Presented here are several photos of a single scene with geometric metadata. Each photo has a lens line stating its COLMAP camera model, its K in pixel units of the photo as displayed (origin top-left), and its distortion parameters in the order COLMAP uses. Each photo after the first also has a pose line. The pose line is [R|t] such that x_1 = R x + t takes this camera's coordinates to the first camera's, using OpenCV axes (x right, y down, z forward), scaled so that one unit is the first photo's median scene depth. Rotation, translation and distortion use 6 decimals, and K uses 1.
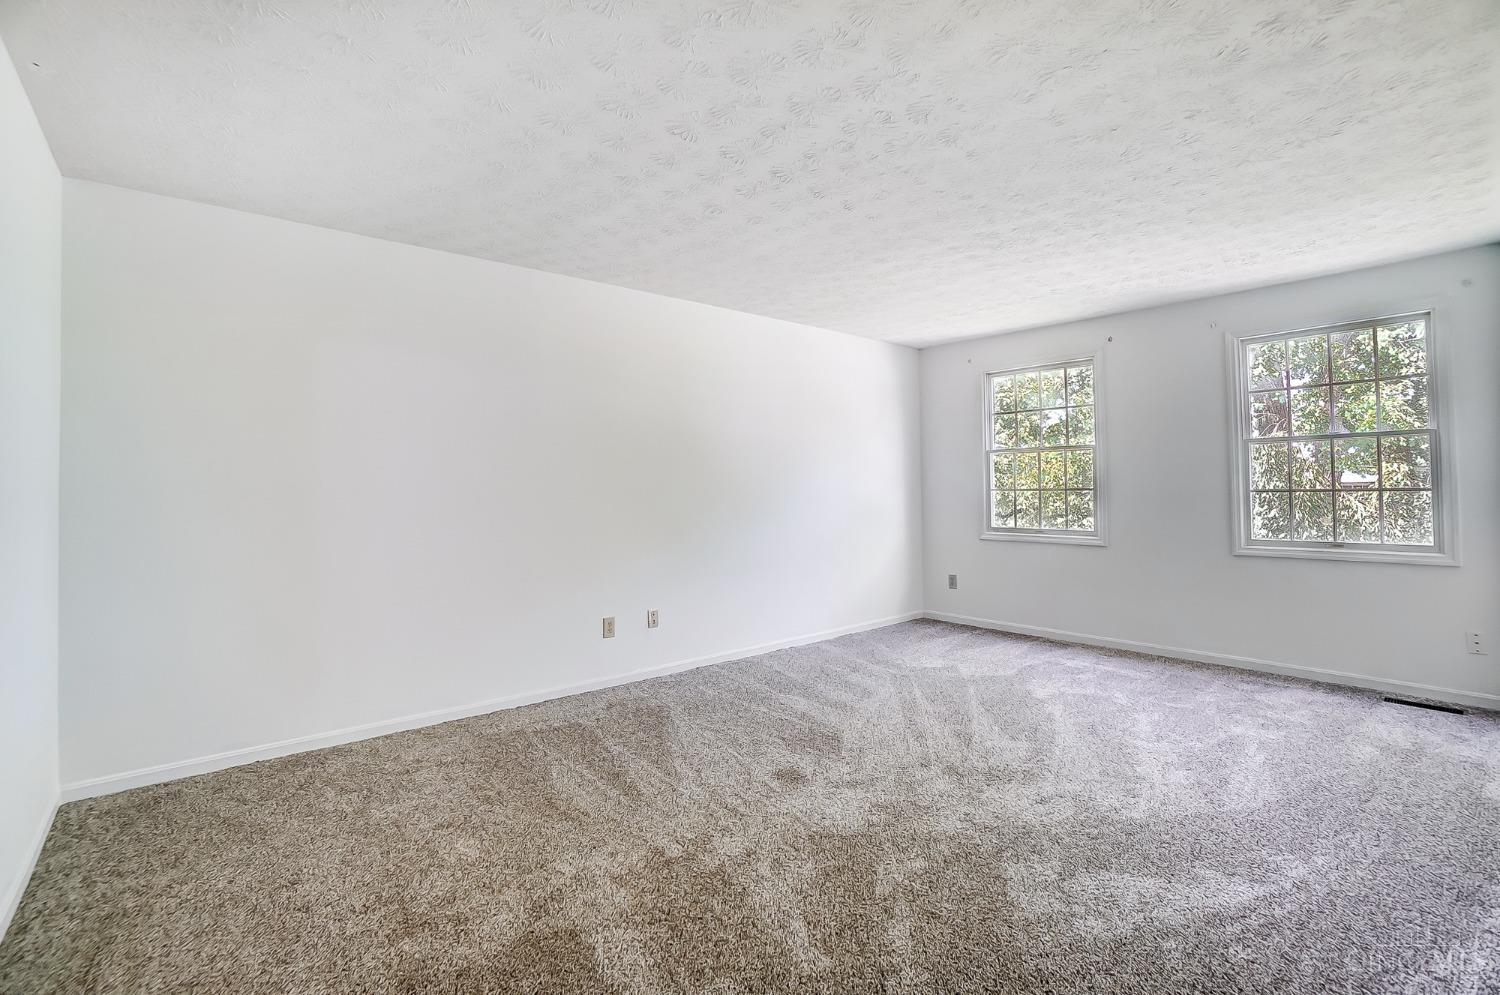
lens RADIAL K [[643.9, 0, 742.8], [0, 643.9, 480.4], [0, 0, 1]] dist [-0.042666, 0.000258]
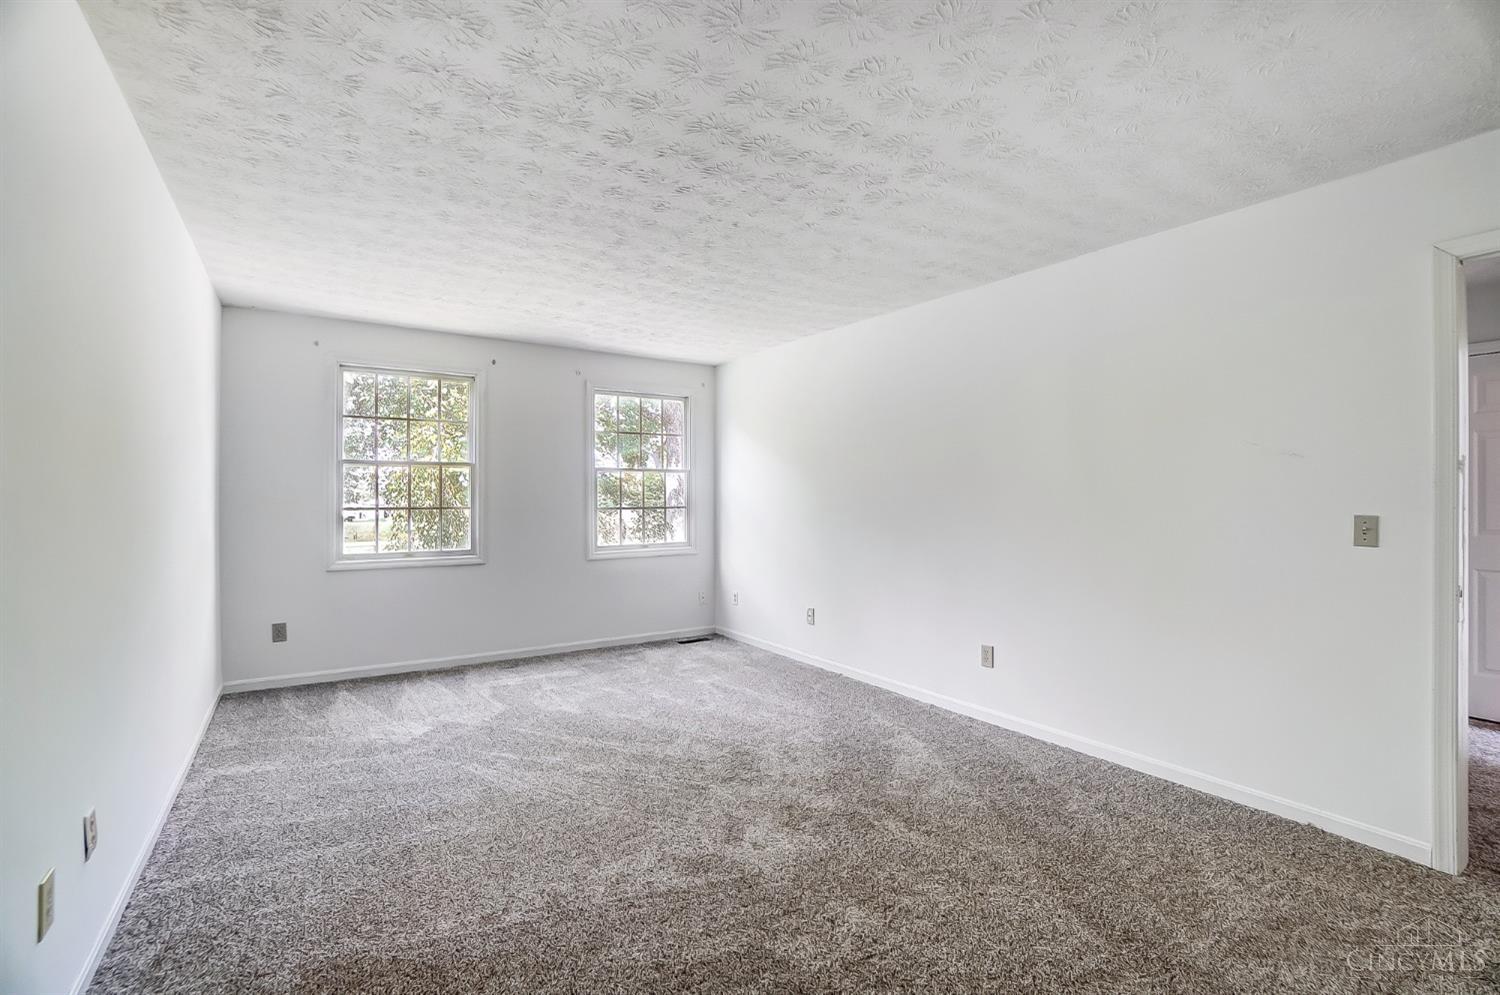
lens RADIAL K [[643.2, 0, 750.0], [0, 643.2, 497.5], [0, 0, 1]] dist [-0.071319, 0.025579]
pose [[0.136572, 0.009730, 0.990582, -0.520908], [-0.012920, 0.999884, -0.008040, 0.000440], [-0.990546, -0.011701, 0.136681, 0.603869]]
